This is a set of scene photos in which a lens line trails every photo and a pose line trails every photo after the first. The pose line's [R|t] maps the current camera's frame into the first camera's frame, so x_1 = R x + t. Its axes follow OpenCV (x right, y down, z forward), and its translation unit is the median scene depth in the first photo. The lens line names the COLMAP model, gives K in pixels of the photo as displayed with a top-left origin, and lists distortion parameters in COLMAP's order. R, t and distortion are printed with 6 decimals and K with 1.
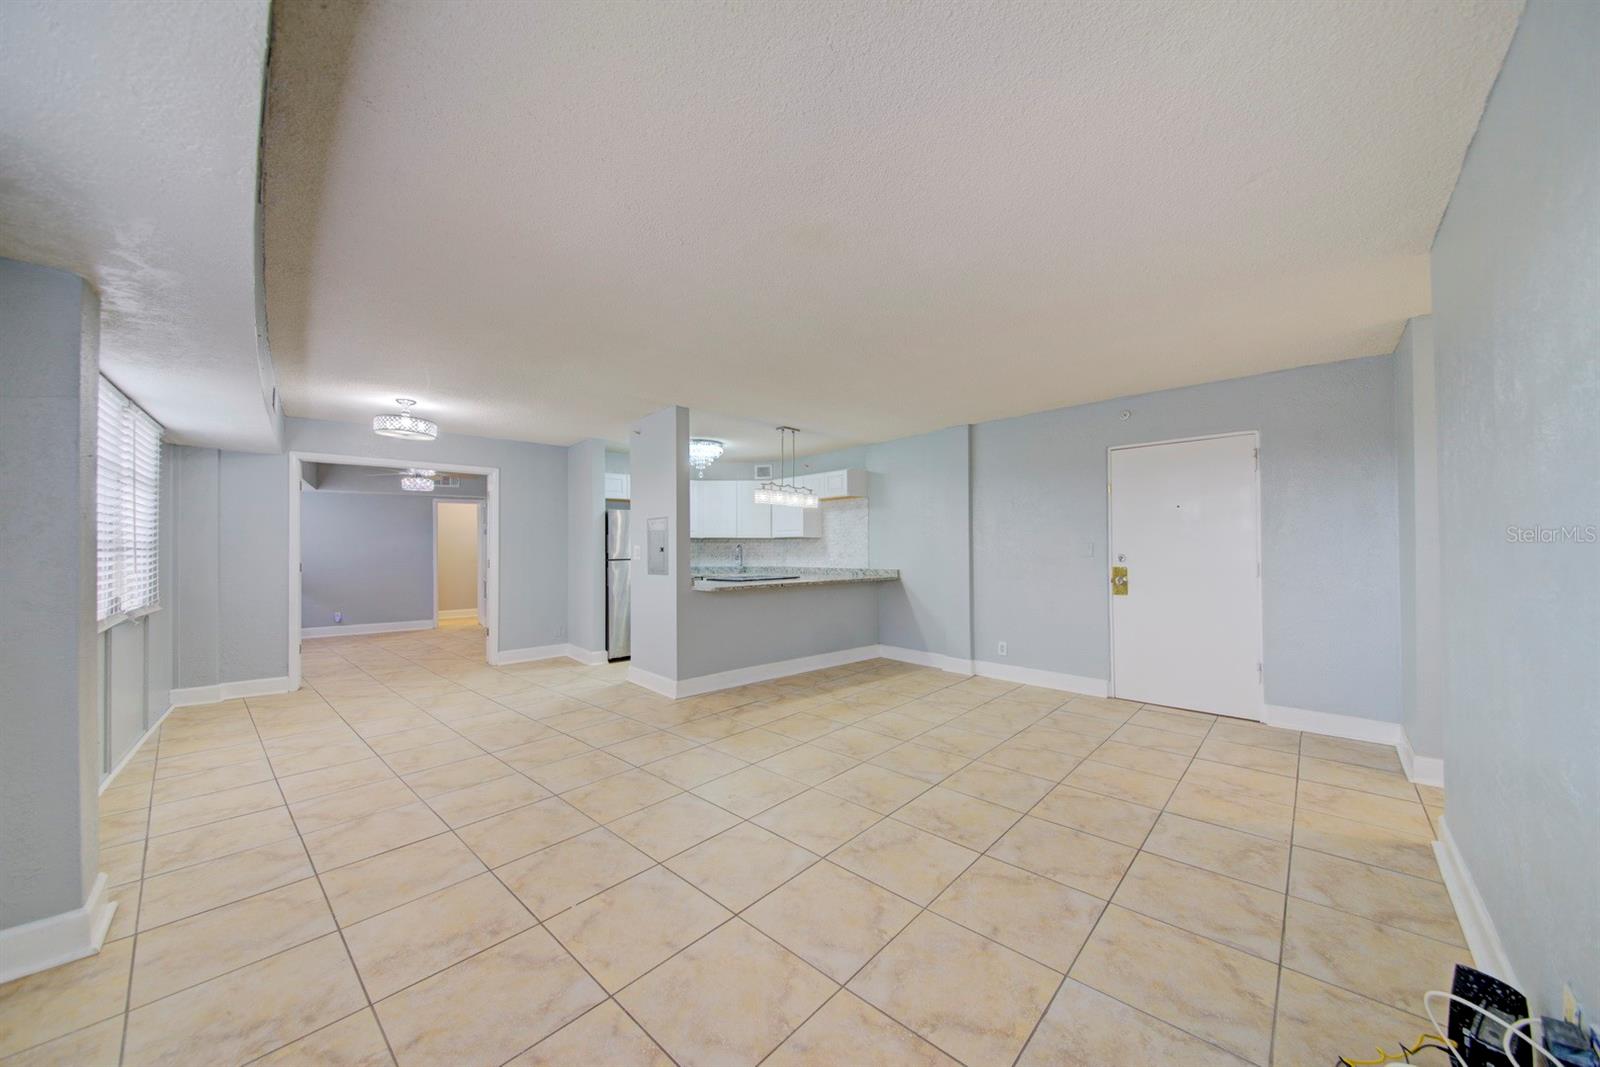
lens RADIAL K [[561.2, 0, 797.1], [0, 561.2, 545.9], [0, 0, 1]] dist [0.046139, -0.024317]
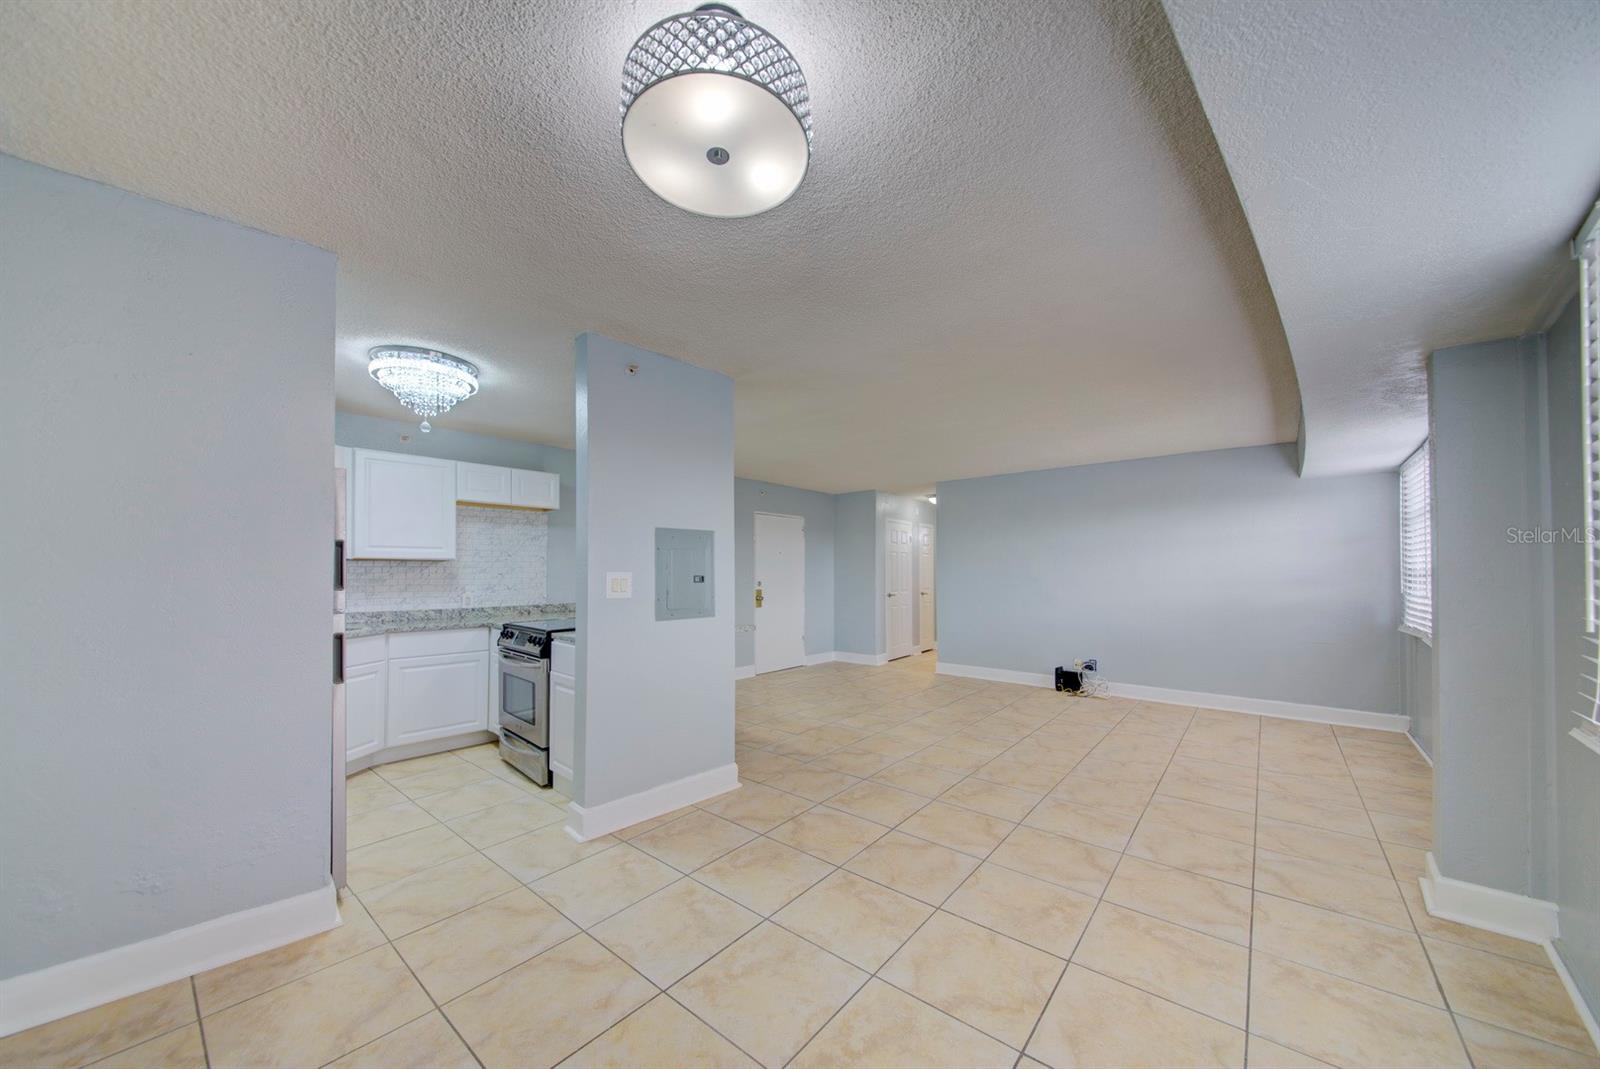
lens RADIAL K [[562.0, 0, 803.9], [0, 562.0, 560.7], [0, 0, 1]] dist [0.046451, -0.024873]
pose [[-0.068860, 0.030411, 0.997163, -0.967372], [-0.001026, 0.999533, -0.030555, 0.005785], [-0.997626, -0.003127, -0.068797, 0.985129]]
